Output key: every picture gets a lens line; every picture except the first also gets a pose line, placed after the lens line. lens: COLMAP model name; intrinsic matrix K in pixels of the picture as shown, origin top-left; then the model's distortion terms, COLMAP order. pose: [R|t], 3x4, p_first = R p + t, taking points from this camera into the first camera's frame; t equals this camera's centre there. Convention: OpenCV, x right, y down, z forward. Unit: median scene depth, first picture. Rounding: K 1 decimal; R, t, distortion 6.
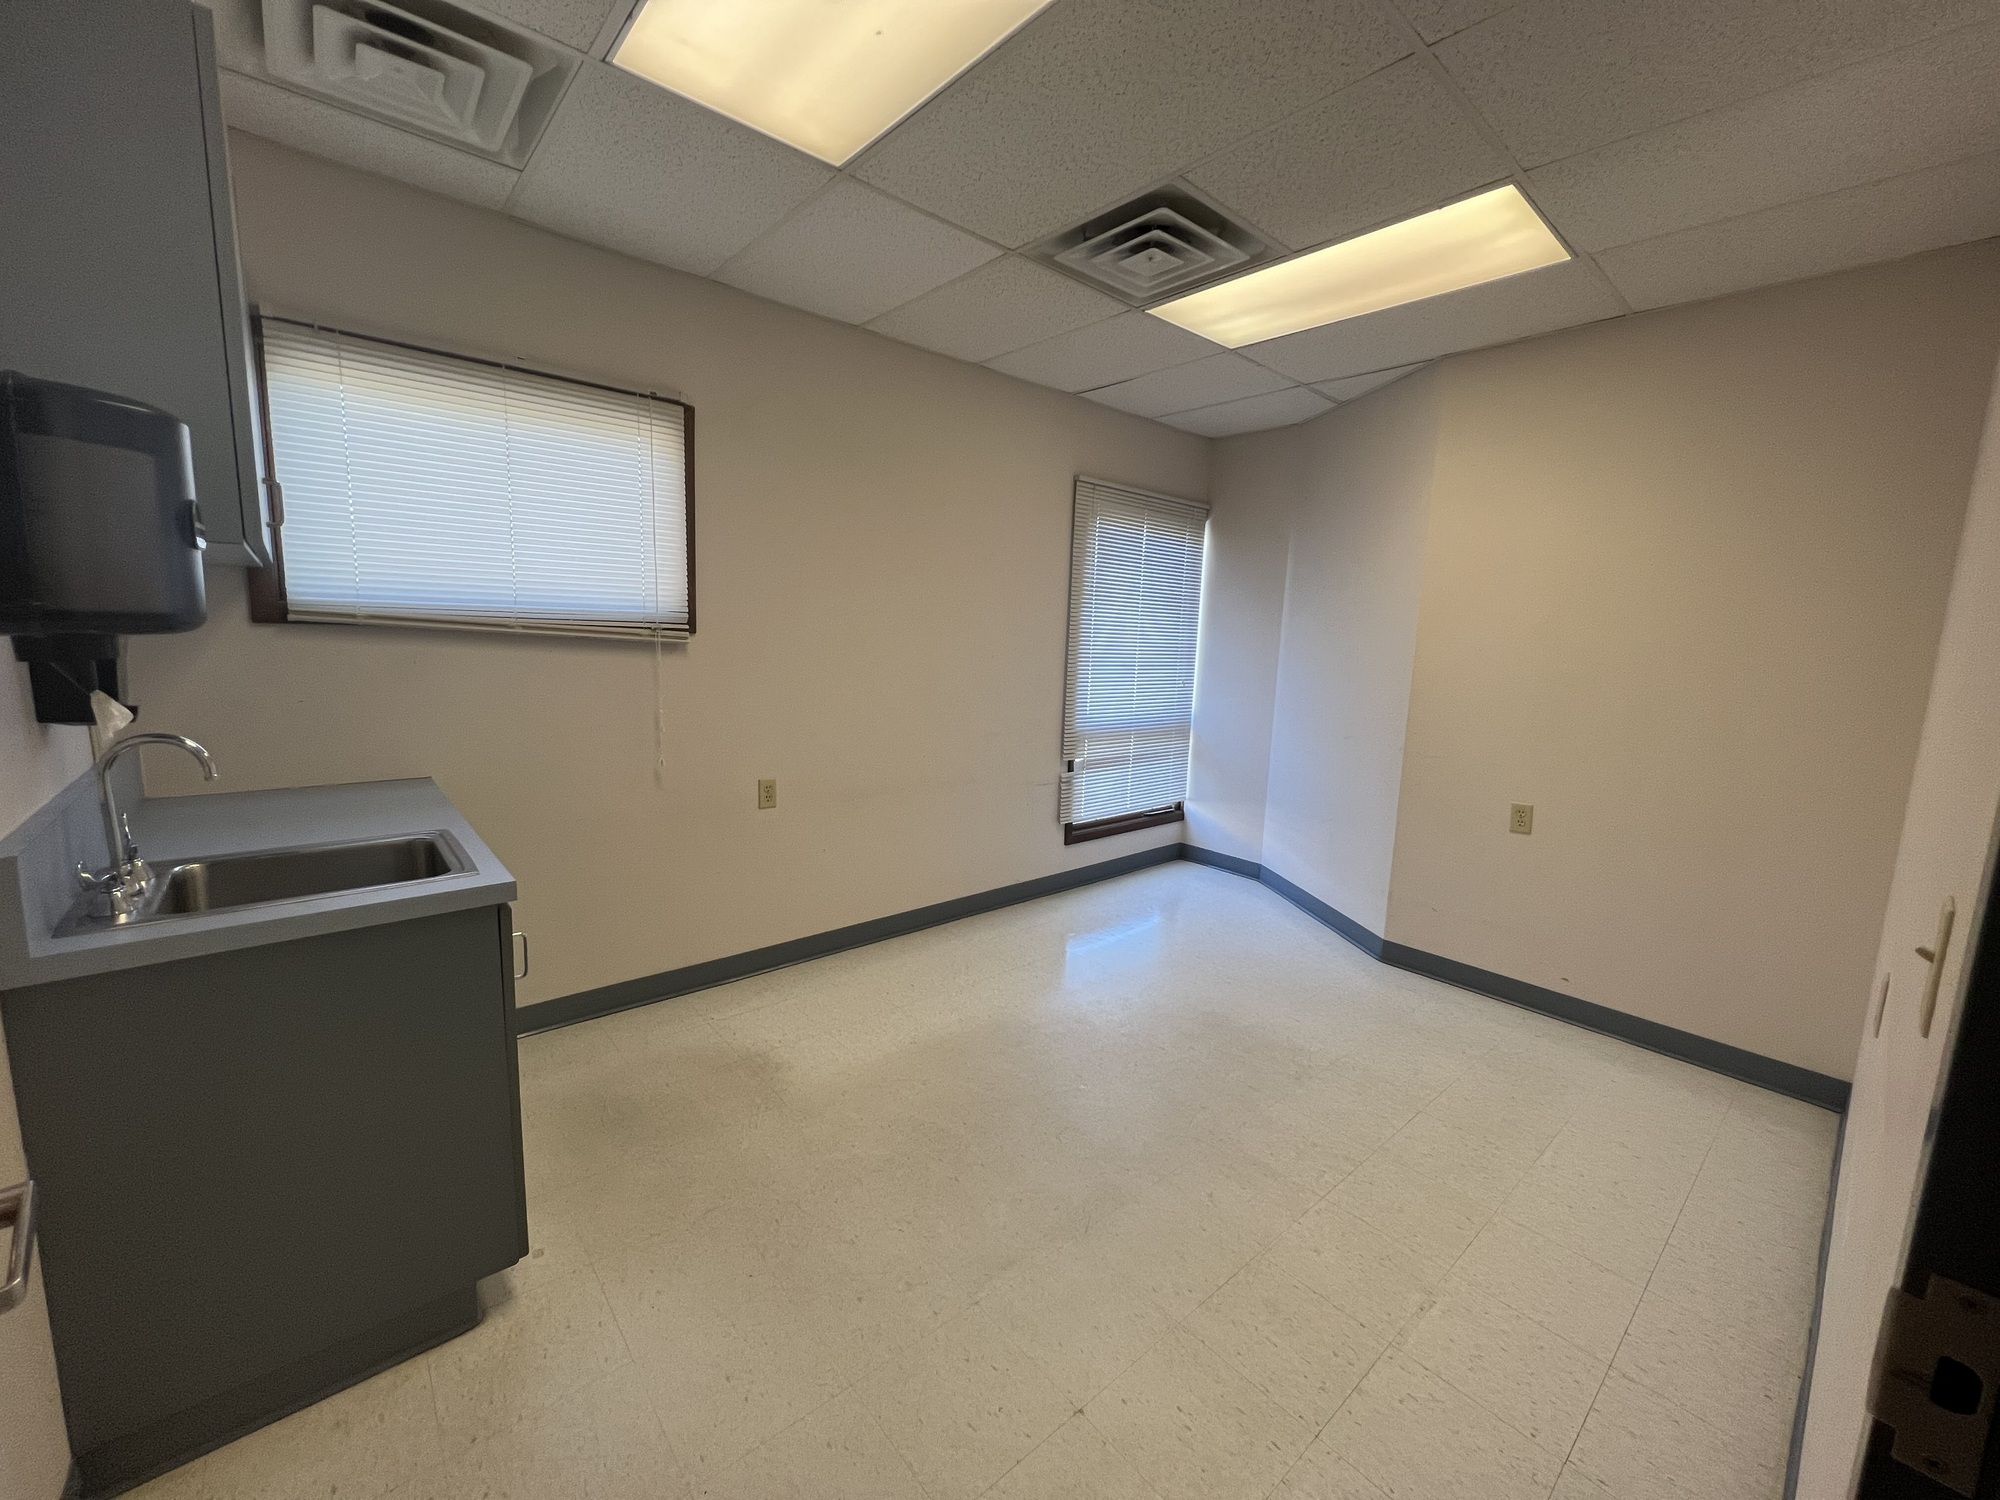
lens RADIAL K [[798.0, 0, 993.4], [0, 798.0, 742.4], [0, 0, 1]] dist [-0.000187, 0.000146]
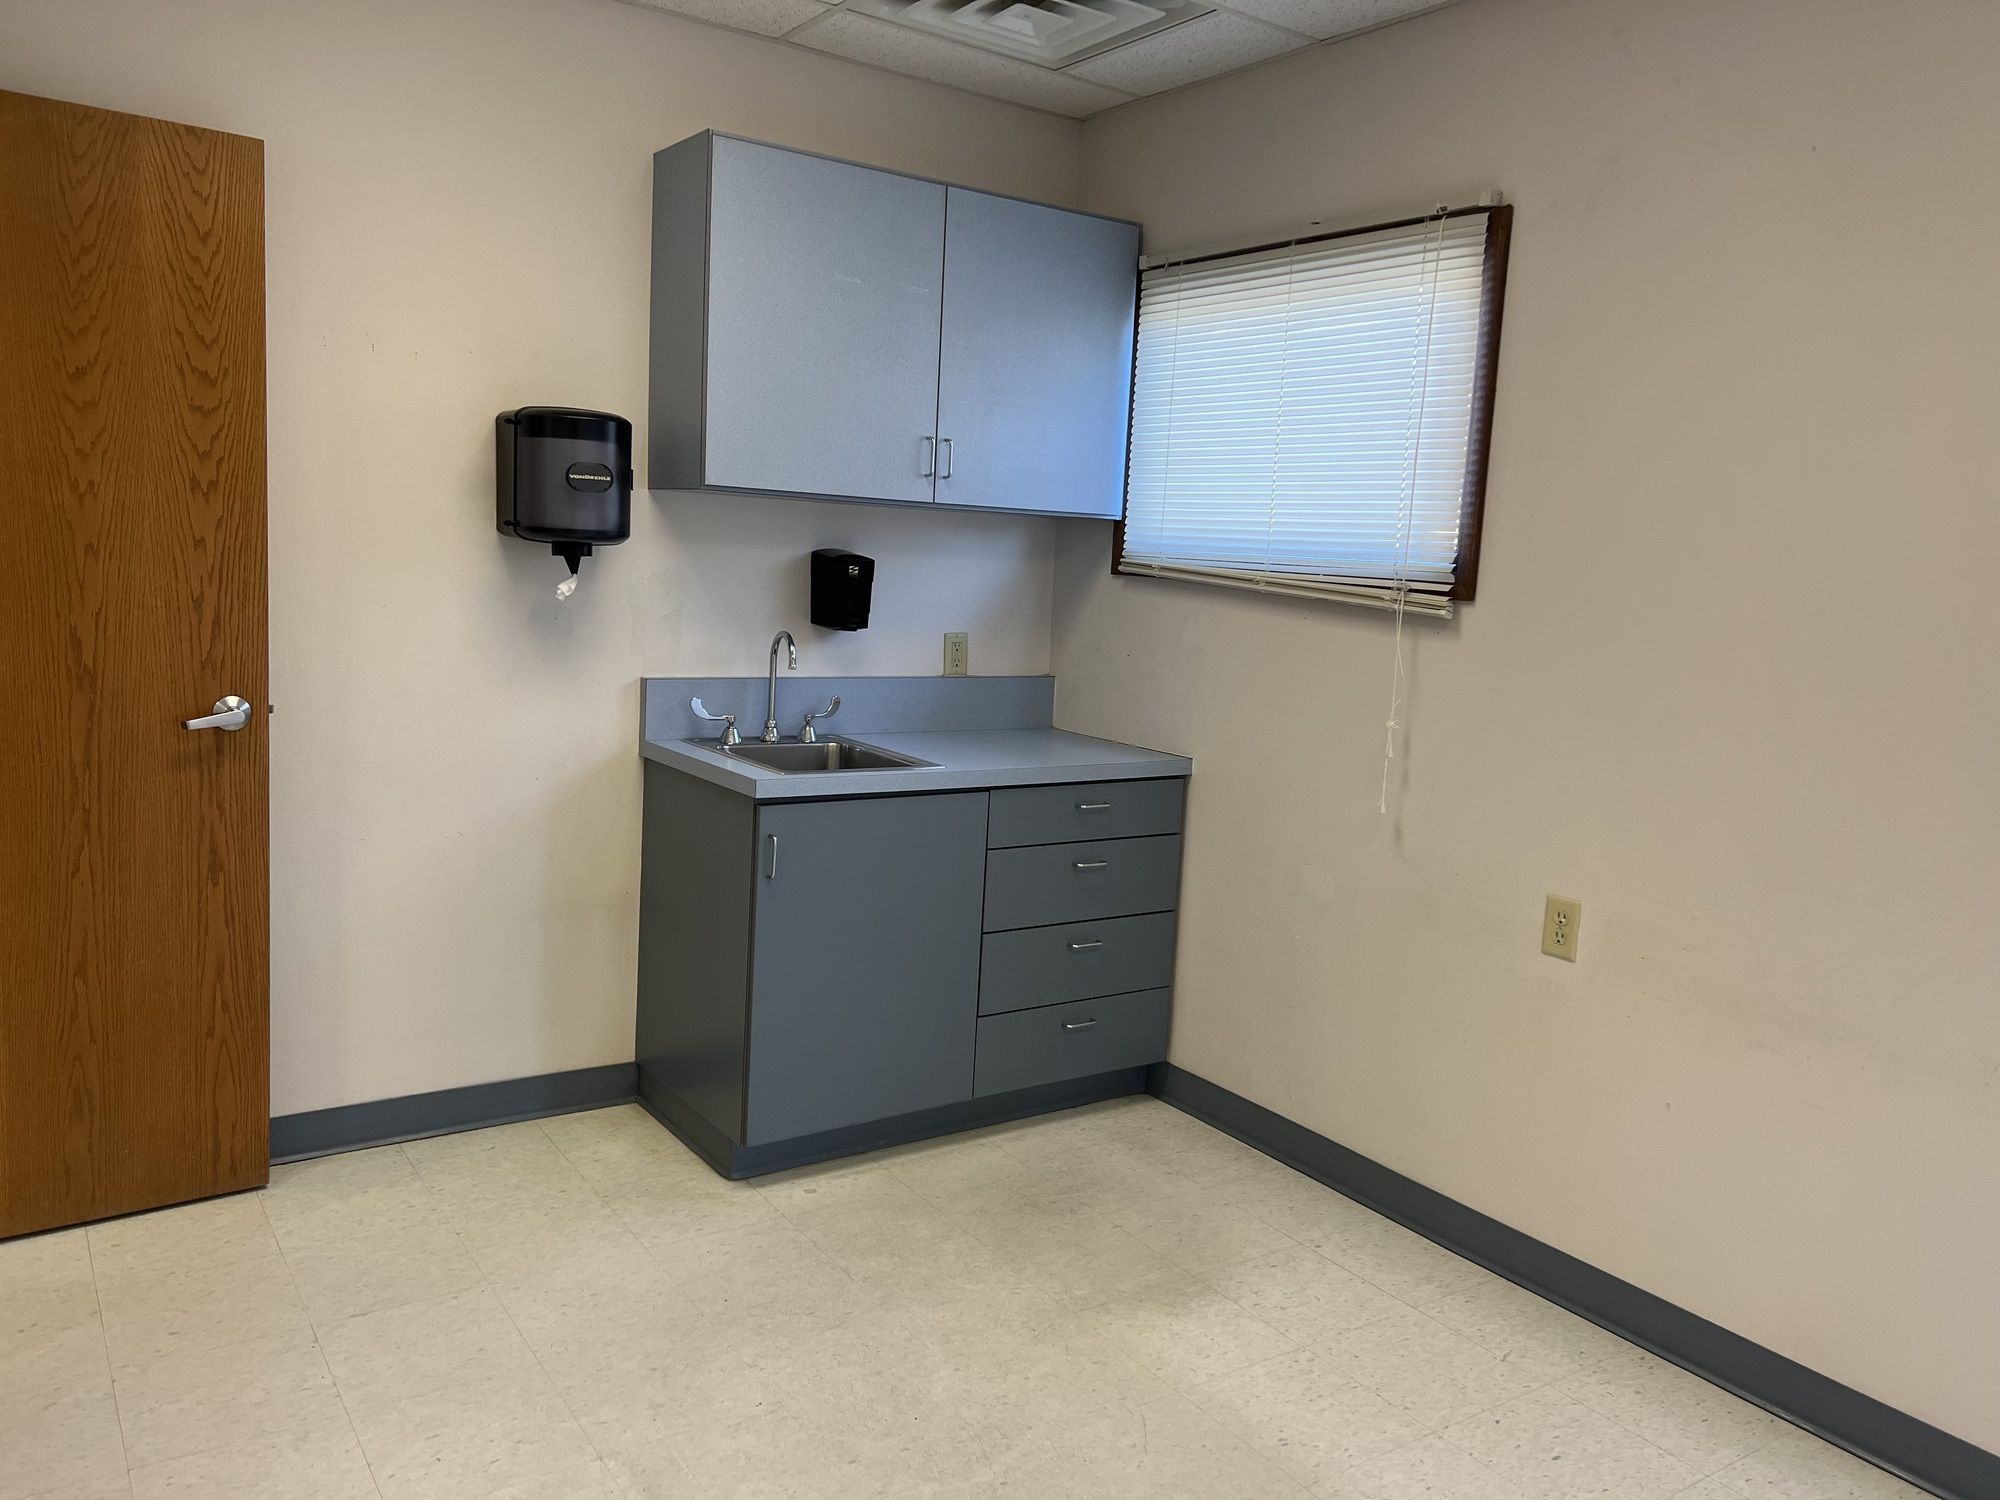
lens RADIAL K [[1515.1, 0, 1003.8], [0, 1515.1, 742.0], [0, 0, 1]] dist [0.033052, -0.015032]
pose [[-0.106380, 0.083446, -0.990818, 0.779494], [-0.200757, 0.974148, 0.103597, -0.087717], [0.973848, 0.209934, -0.086877, 0.829130]]
